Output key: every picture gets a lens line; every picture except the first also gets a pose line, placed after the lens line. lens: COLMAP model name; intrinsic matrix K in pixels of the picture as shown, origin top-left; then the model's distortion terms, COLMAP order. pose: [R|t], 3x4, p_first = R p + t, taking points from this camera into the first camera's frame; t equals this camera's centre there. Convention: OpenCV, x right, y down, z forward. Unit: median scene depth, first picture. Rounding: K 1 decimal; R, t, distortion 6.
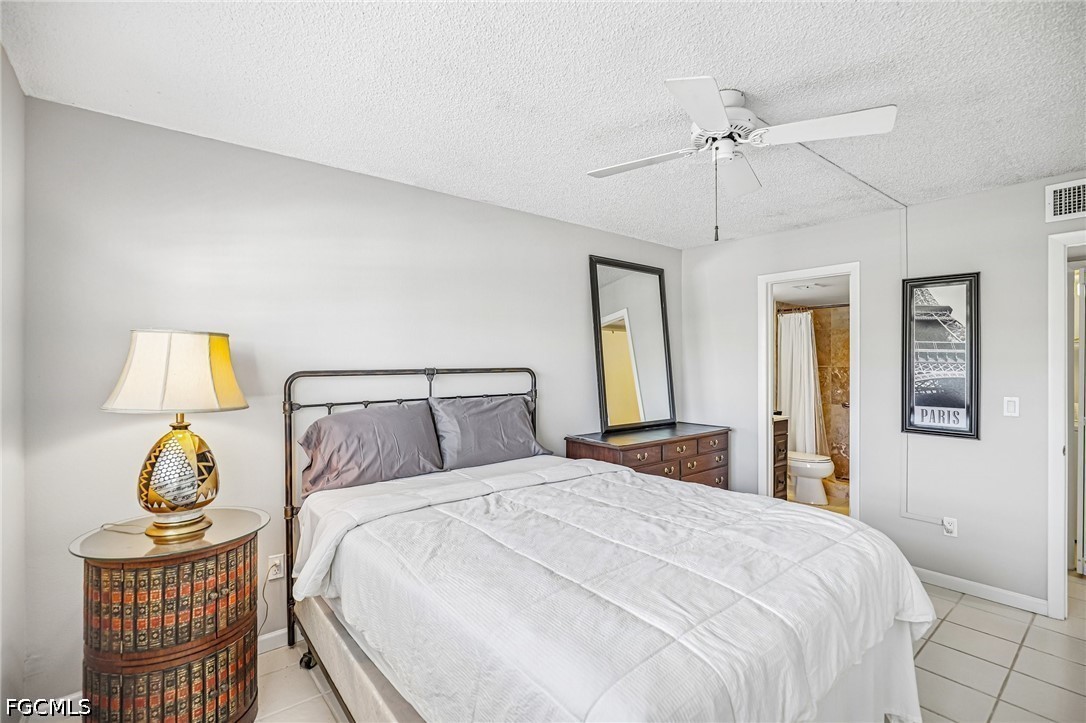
lens RADIAL K [[489.3, 0, 543.0], [0, 489.3, 361.5], [0, 0, 1]] dist [-0.002078, 0.000223]
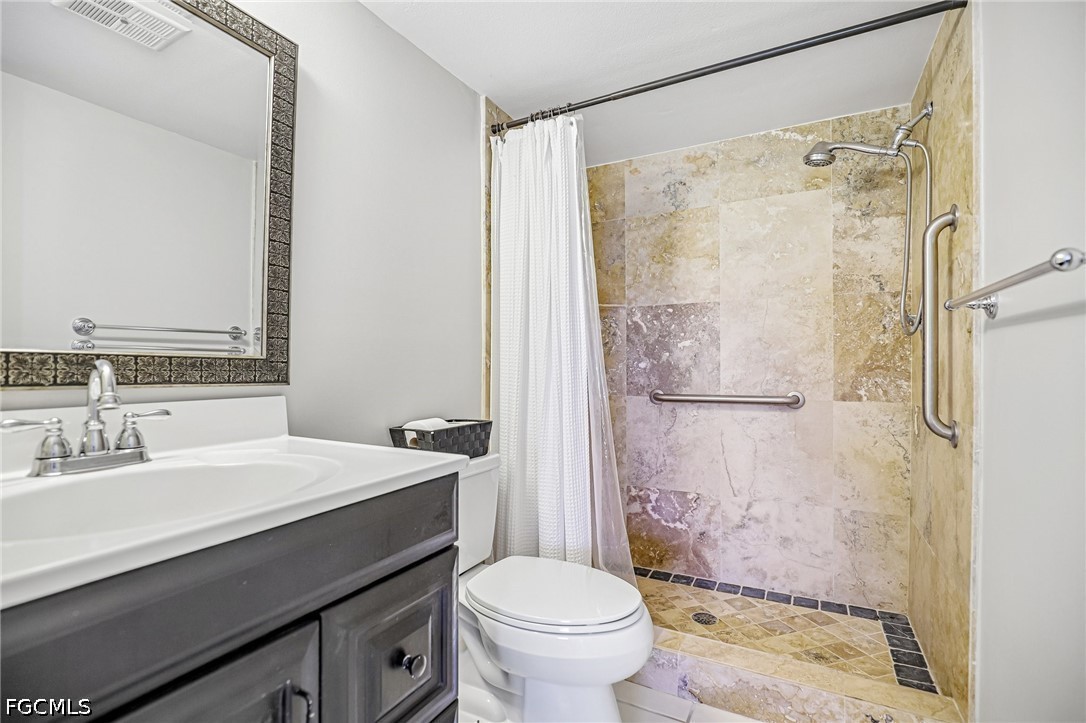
lens RADIAL K [[496.7, 0, 541.5], [0, 496.7, 362.3], [0, 0, 1]] dist [-0.014699, 0.001316]
pose [[0.926185, -0.006278, 0.377017, 0.729772], [0.005123, 0.999979, 0.004066, 0.114740], [-0.377034, -0.001835, 0.926198, 1.279284]]
